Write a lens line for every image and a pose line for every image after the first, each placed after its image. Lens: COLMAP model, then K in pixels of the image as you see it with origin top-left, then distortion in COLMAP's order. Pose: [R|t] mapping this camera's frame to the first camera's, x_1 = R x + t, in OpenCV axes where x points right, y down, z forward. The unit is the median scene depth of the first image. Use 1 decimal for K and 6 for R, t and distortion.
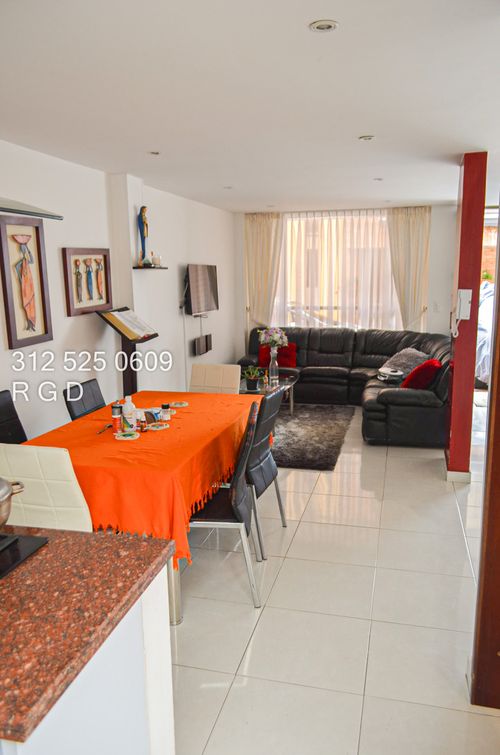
lens RADIAL K [[597.0, 0, 266.5], [0, 597.0, 374.5], [0, 0, 1]] dist [0.011695, -0.000215]
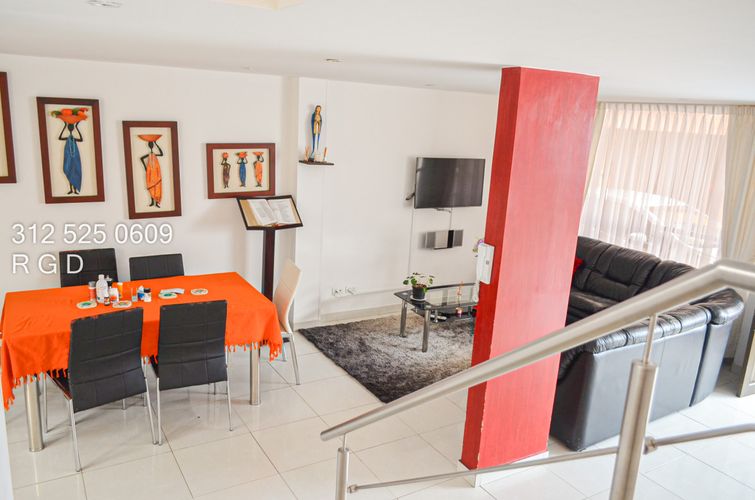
lens RADIAL K [[597.0, 0, 378.4], [0, 597.0, 246.8], [0, 0, 1]] dist [0.011695, -0.000215]
pose [[0.693450, 0.215114, -0.687643, 0.686105], [-0.187367, 0.975395, 0.116182, -0.183535], [0.695716, 0.048275, 0.716693, 0.321220]]
